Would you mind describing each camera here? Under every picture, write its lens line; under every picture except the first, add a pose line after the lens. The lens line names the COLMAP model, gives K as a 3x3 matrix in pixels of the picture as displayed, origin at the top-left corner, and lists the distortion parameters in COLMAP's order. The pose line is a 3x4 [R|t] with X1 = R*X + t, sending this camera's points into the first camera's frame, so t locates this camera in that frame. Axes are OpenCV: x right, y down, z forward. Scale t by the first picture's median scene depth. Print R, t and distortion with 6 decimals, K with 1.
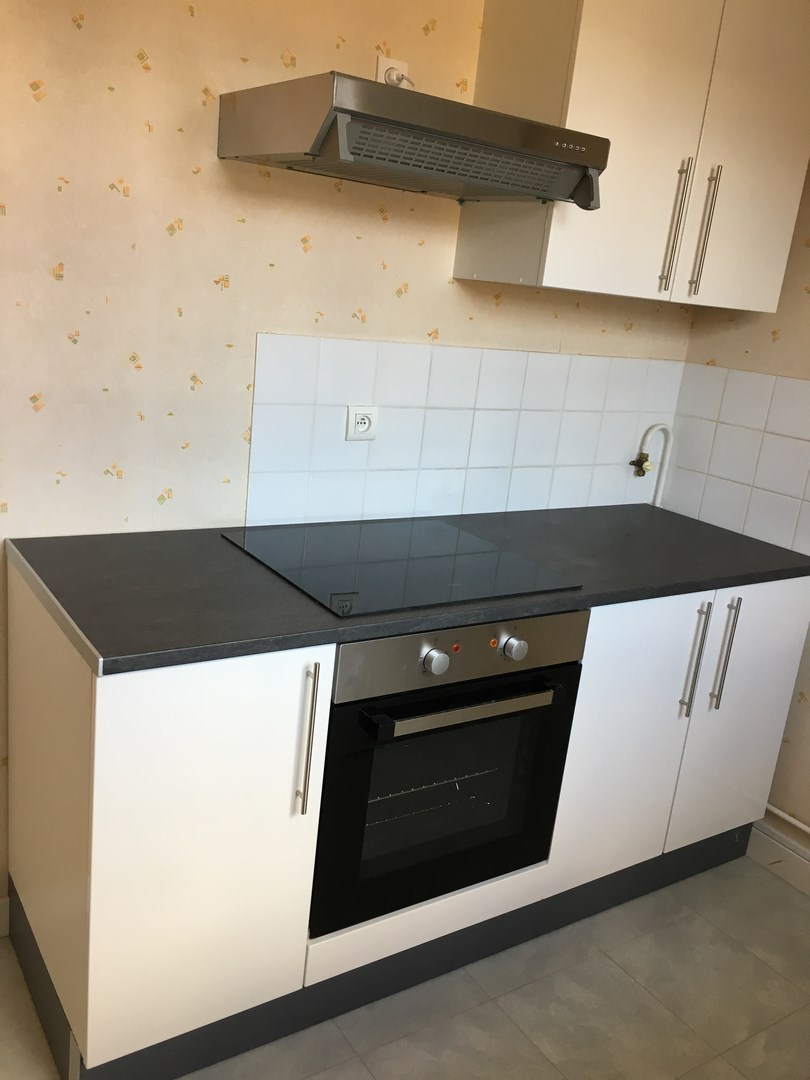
lens RADIAL K [[922.2, 0, 405.0], [0, 922.2, 540.0], [0, 0, 1]] dist [0.083659, -0.114023]
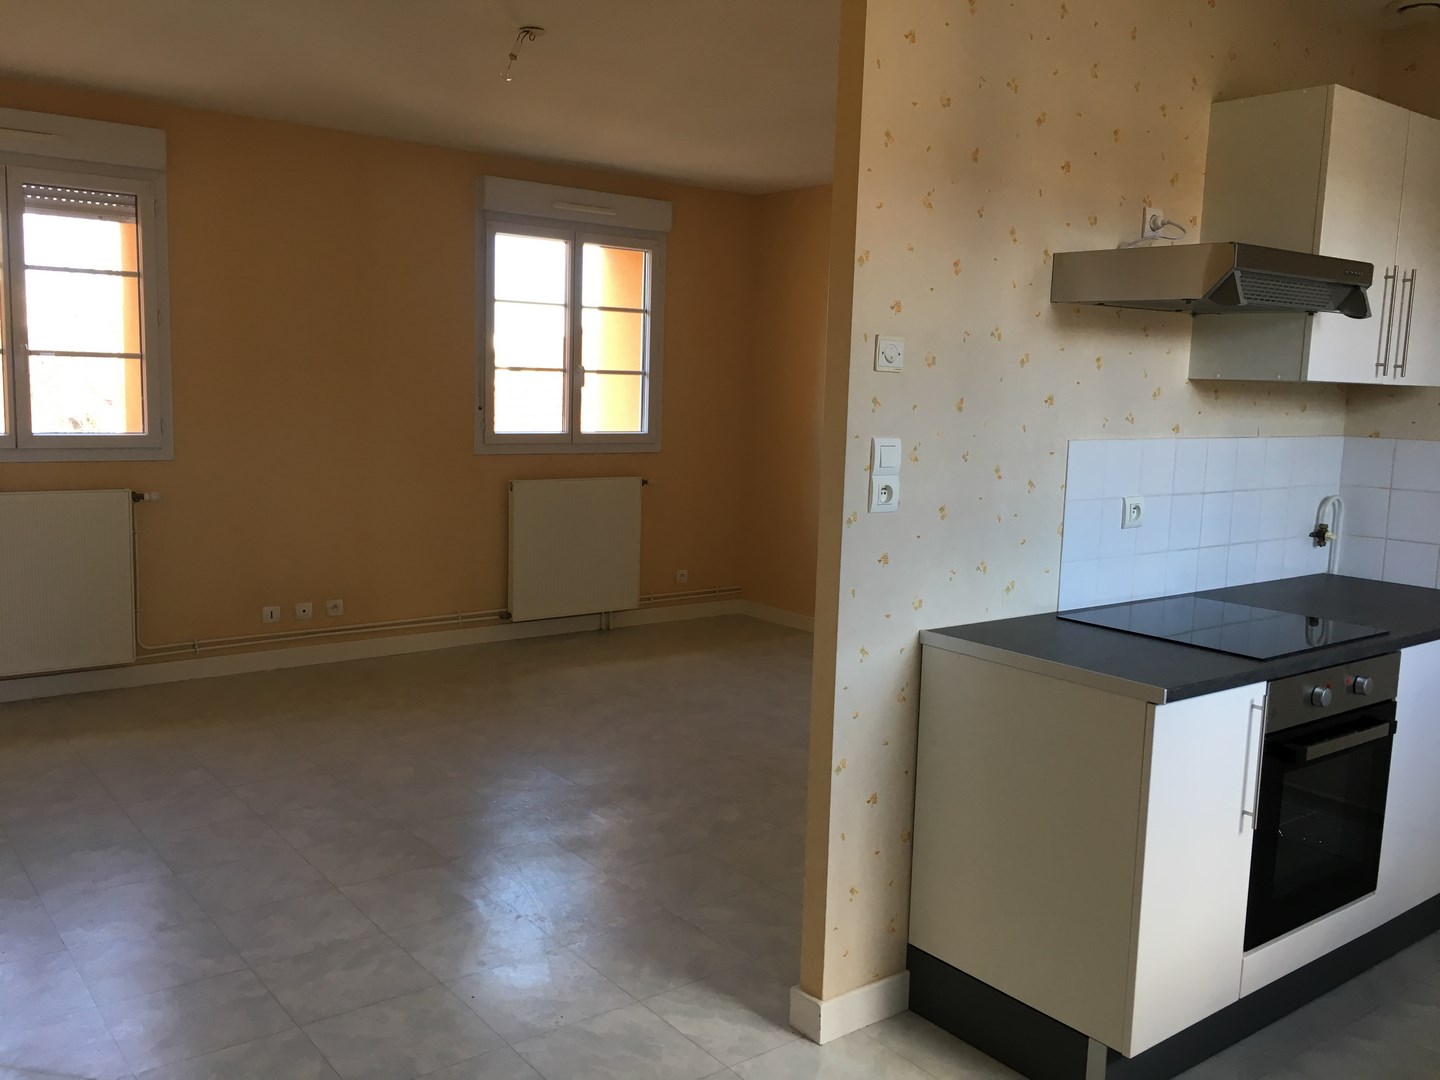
lens RADIAL K [[1229.6, 0, 720.0], [0, 1229.6, 540.0], [0, 0, 1]] dist [0.083659, -0.114023]
pose [[0.994033, -0.088121, 0.064285, -0.678110], [0.095961, 0.986689, -0.131290, 0.057809], [-0.051860, 0.136675, 0.989257, -0.469313]]
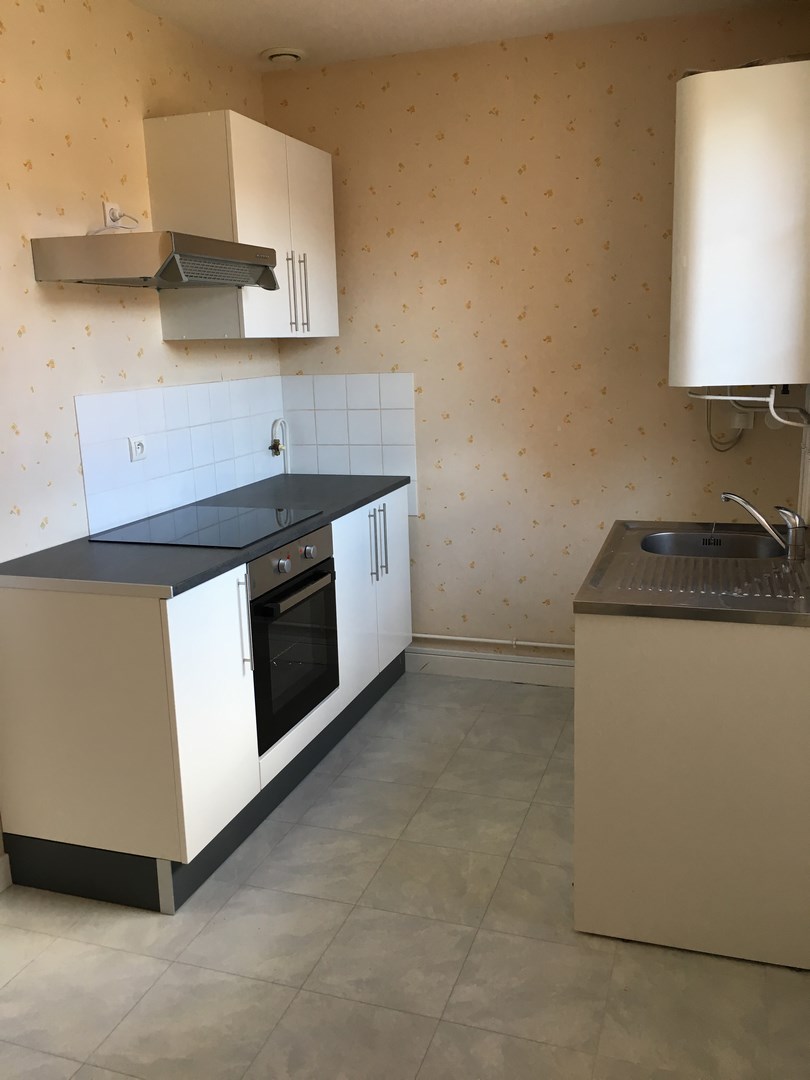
lens RADIAL K [[922.2, 0, 405.0], [0, 922.2, 540.0], [0, 0, 1]] dist [0.083659, -0.114023]
pose [[0.785737, -0.258128, 0.562128, -0.596968], [0.275103, 0.959772, 0.056189, 0.044568], [-0.554018, 0.110493, 0.825139, -0.412120]]
